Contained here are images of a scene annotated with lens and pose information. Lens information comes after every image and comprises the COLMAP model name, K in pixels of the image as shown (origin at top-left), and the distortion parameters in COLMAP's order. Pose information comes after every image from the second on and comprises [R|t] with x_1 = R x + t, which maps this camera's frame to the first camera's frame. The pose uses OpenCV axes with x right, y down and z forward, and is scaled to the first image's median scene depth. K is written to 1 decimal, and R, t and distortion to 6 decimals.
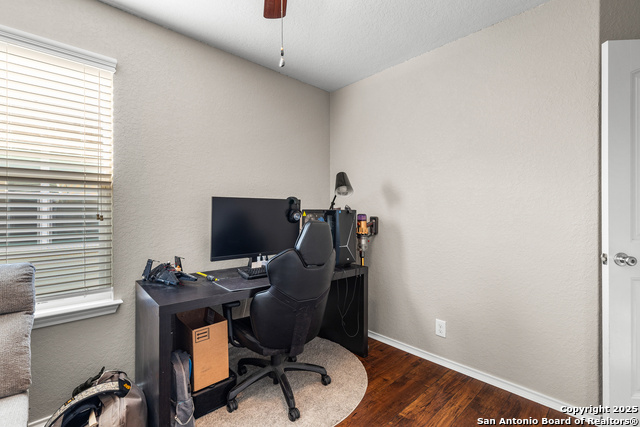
lens RADIAL K [[290.0, 0, 323.5], [0, 290.0, 211.9], [0, 0, 1]] dist [0.013357, 0.000384]
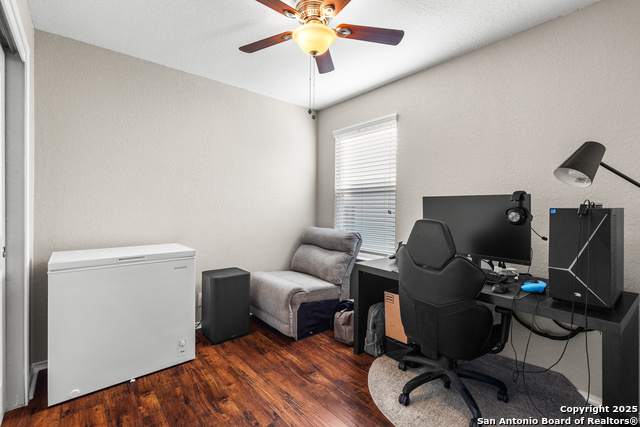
lens RADIAL K [[290.0, 0, 322.8], [0, 290.0, 209.4], [0, 0, 1]] dist [0.013357, 0.000384]
pose [[-0.057326, 0.007962, -0.998324, 0.899791], [-0.005940, 0.999948, 0.008316, -0.008483], [0.998338, 0.006407, -0.057276, 0.696647]]
